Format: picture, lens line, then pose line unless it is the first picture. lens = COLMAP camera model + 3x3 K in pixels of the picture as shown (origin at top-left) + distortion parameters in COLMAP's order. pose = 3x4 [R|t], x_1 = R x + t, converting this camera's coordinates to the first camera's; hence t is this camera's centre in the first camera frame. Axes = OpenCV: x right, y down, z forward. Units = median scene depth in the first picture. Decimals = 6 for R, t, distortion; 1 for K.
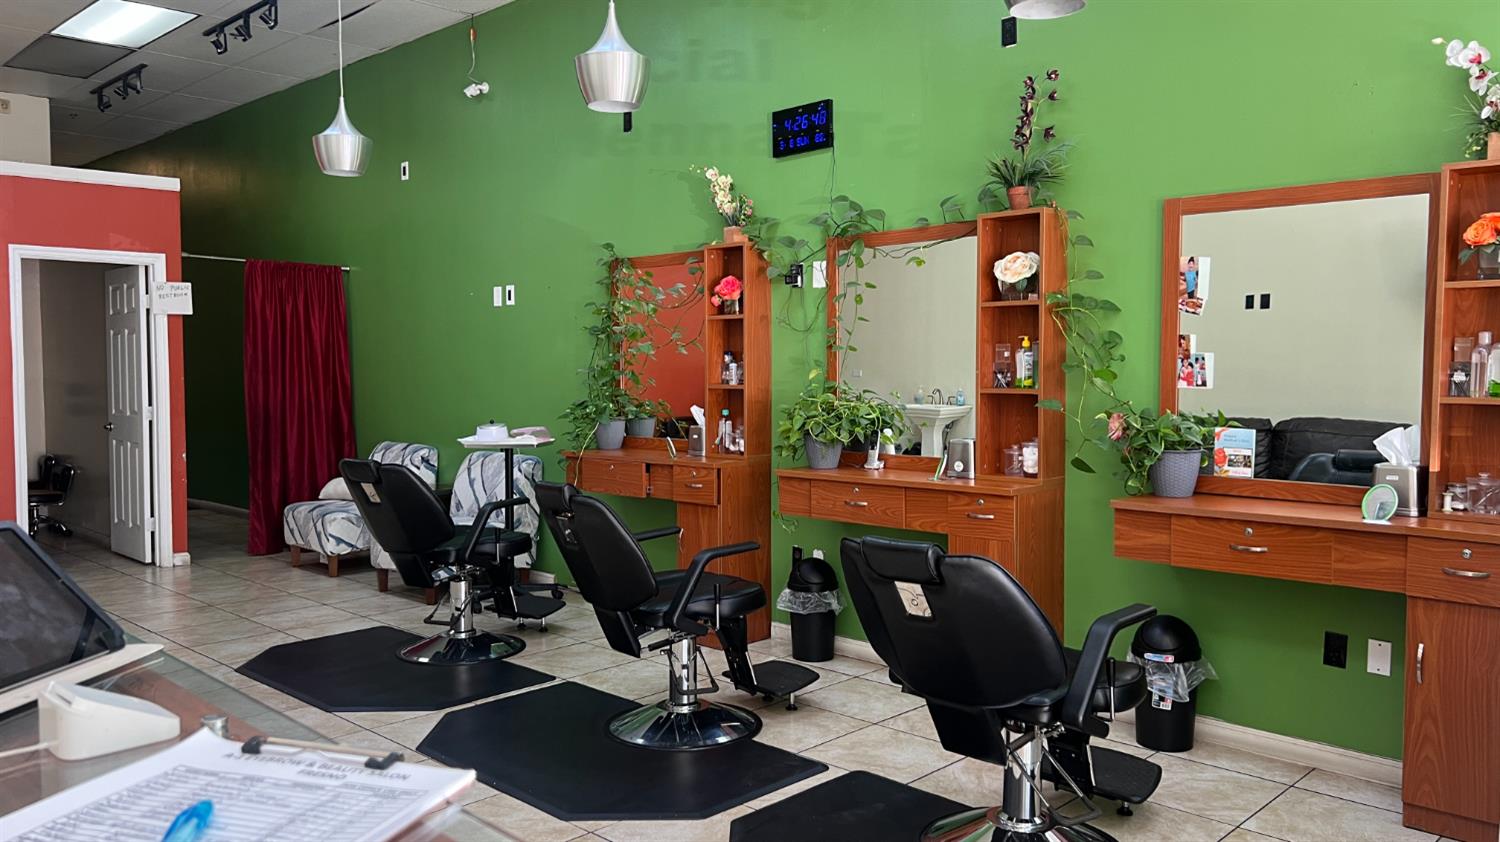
lens RADIAL K [[1135.7, 0, 750.0], [0, 1135.7, 421.0], [0, 0, 1]] dist [0.057457, -0.001701]
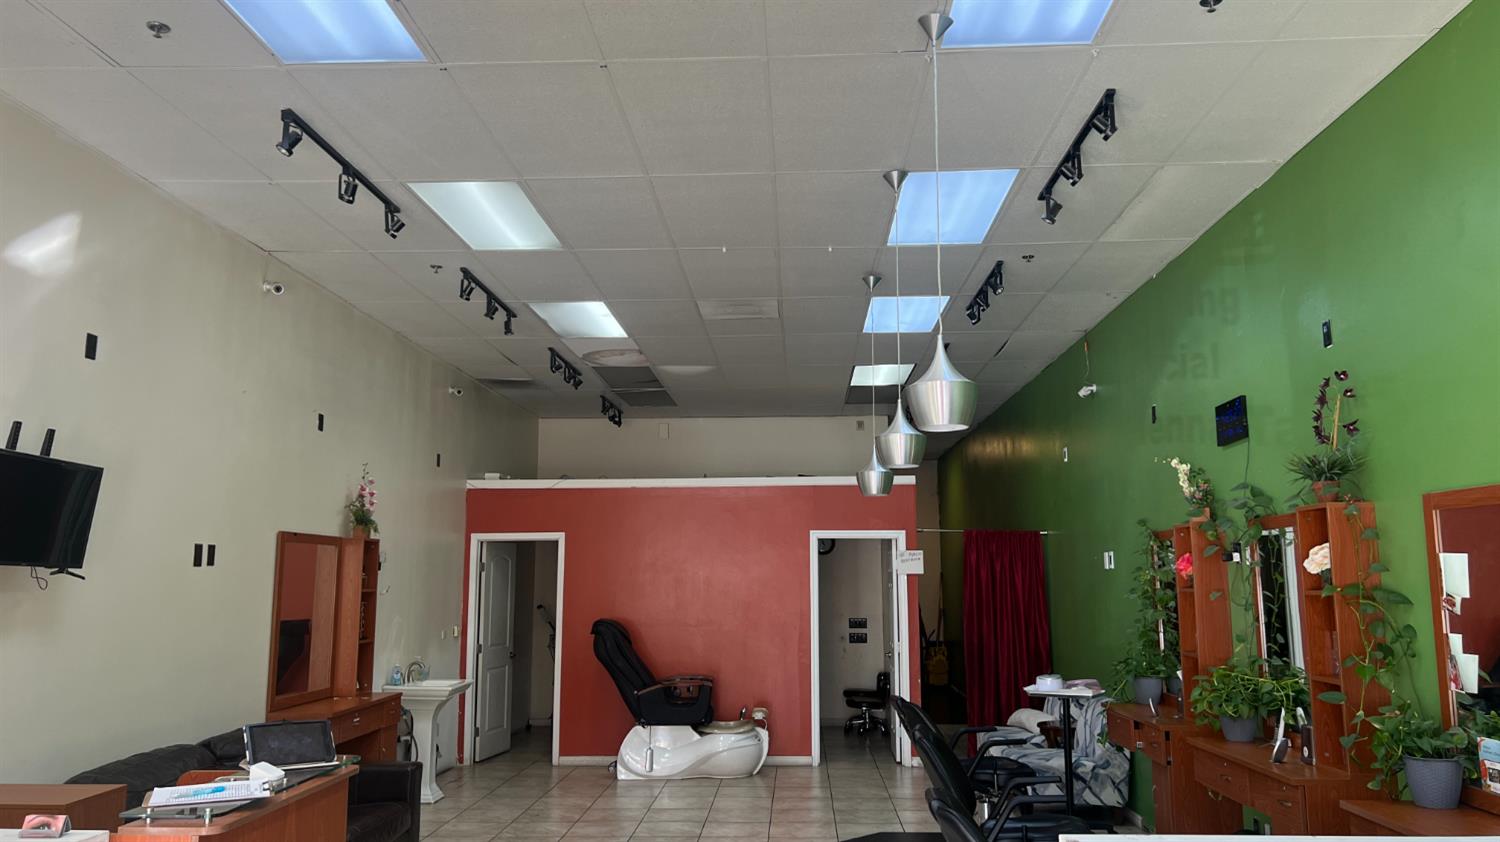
lens RADIAL K [[1123.5, 0, 750.0], [0, 1123.5, 421.0], [0, 0, 1]] dist [0.004205, -0.004471]
pose [[0.676406, -0.096702, -0.730153, 0.390293], [-0.047440, 0.983565, -0.174212, -0.033169], [0.735000, 0.152476, 0.660701, -0.046383]]
